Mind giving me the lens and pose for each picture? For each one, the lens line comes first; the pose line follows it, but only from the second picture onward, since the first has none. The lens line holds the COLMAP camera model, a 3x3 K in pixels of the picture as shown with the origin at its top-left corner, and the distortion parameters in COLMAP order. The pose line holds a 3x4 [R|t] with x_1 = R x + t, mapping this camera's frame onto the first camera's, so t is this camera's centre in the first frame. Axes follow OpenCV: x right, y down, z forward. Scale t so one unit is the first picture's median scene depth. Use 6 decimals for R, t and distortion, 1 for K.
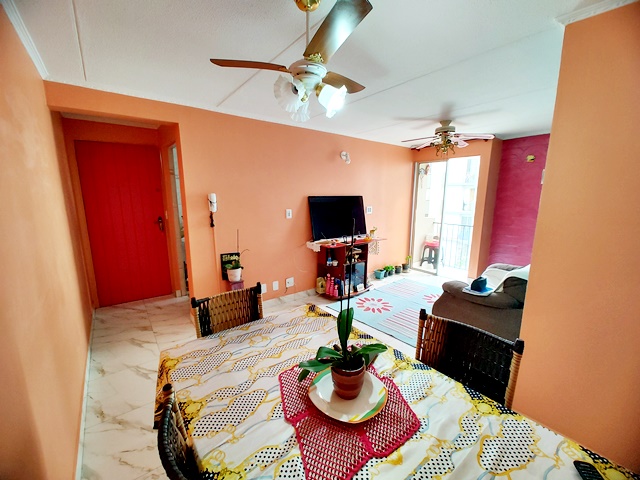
lens RADIAL K [[266.6, 0, 321.2], [0, 266.6, 240.8], [0, 0, 1]] dist [0.010154, -0.006321]
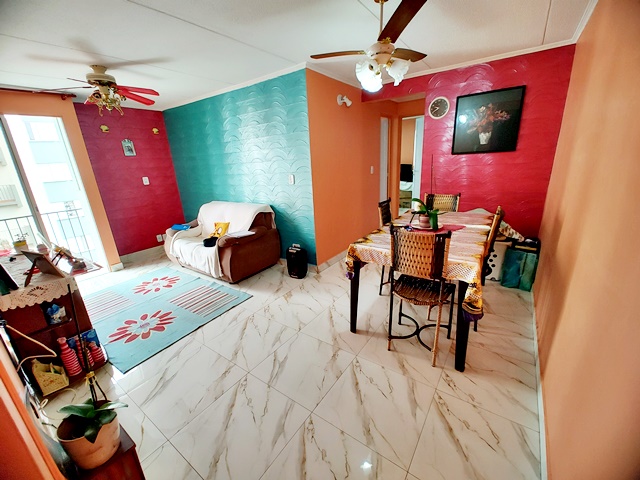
lens RADIAL K [[266.6, 0, 317.6], [0, 266.6, 246.3], [0, 0, 1]] dist [0.010154, -0.006321]
pose [[-0.275604, -0.283577, 0.918491, -0.511946], [0.214286, 0.913329, 0.346283, -0.094962], [-0.937083, 0.292257, -0.190950, 0.640752]]
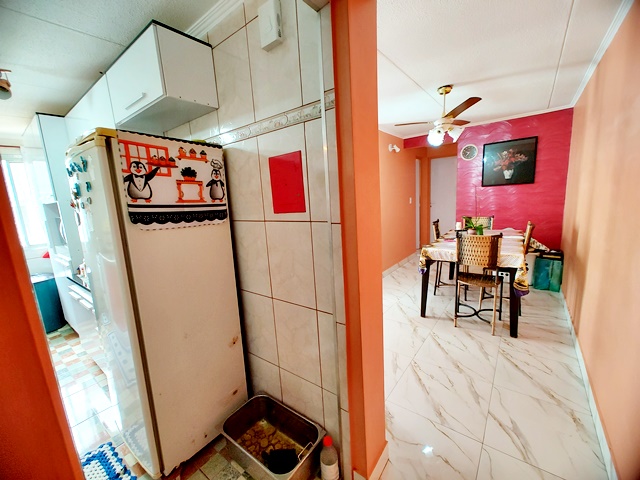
lens RADIAL K [[266.6, 0, 314.9], [0, 266.6, 244.8], [0, 0, 1]] dist [0.010154, -0.006321]
pose [[-0.234250, -0.158265, 0.959208, -0.603563], [0.225914, 0.950789, 0.212047, -0.116101], [-0.945563, 0.266370, -0.186968, 0.778783]]
